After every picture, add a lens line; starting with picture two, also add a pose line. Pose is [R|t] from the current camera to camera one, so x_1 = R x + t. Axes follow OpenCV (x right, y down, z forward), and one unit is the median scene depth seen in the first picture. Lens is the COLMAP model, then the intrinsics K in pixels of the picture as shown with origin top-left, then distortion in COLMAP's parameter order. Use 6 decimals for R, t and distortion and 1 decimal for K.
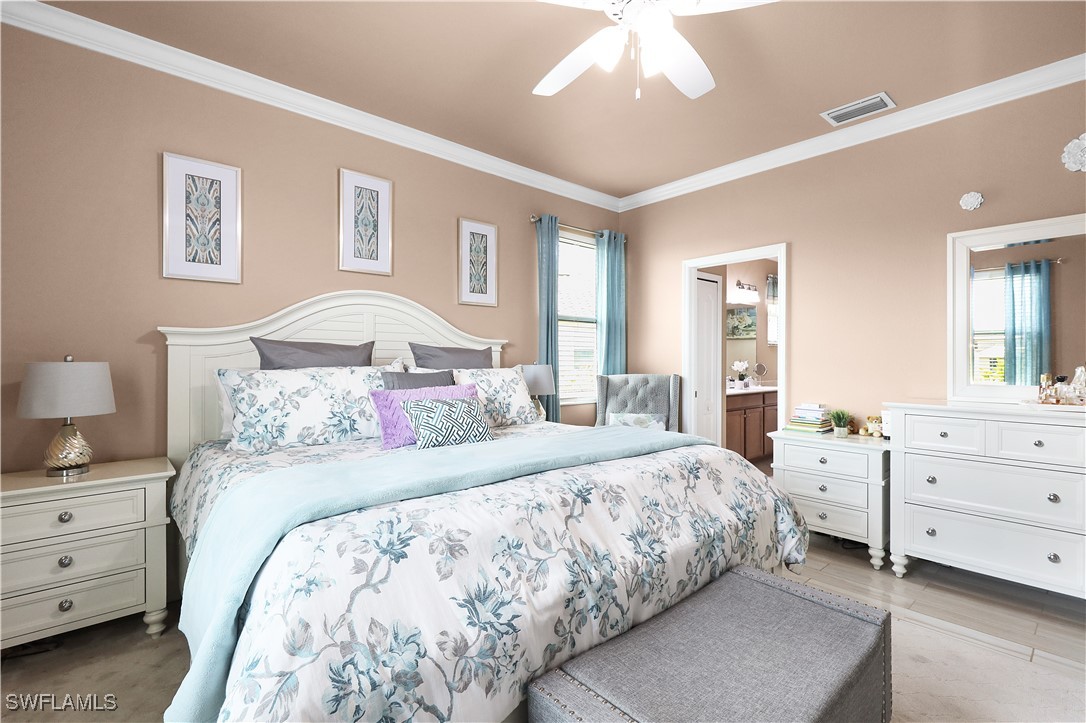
lens RADIAL K [[508.4, 0, 547.2], [0, 508.4, 359.7], [0, 0, 1]] dist [0.000412, -0.000485]
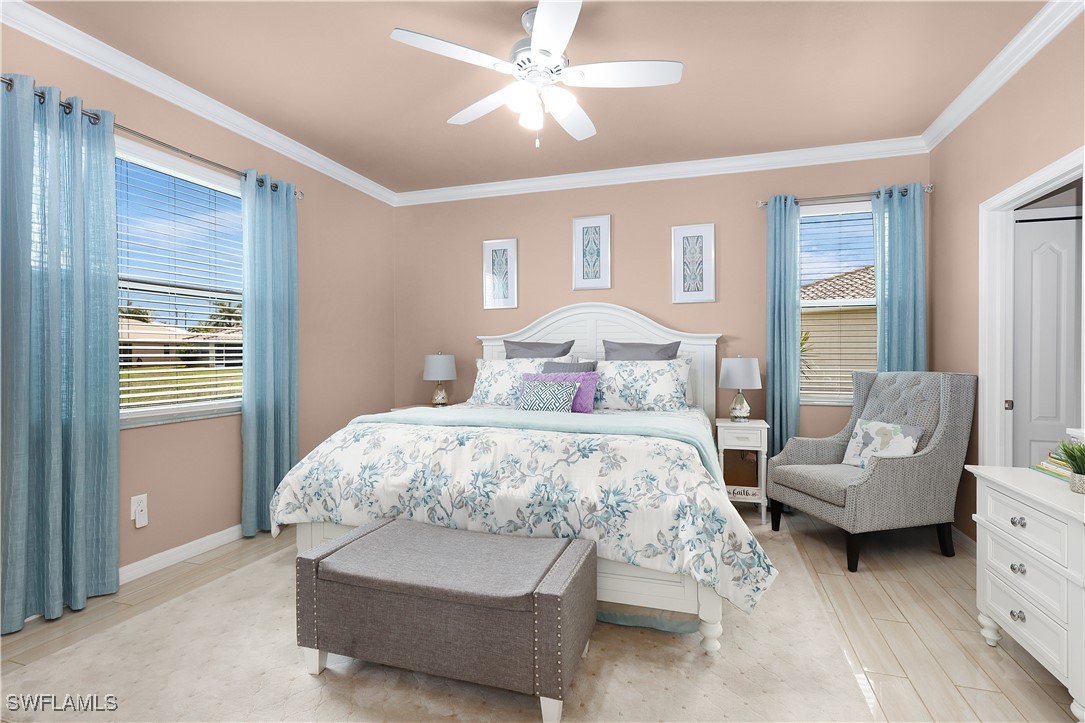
lens RADIAL K [[508.0, 0, 546.4], [0, 508.0, 358.0], [0, 0, 1]] dist [0.000412, -0.000485]
pose [[0.490142, 0.004101, -0.871633, 1.125790], [0.001927, 0.999981, 0.005789, 0.006325], [0.871640, -0.004516, 0.490125, 0.342360]]
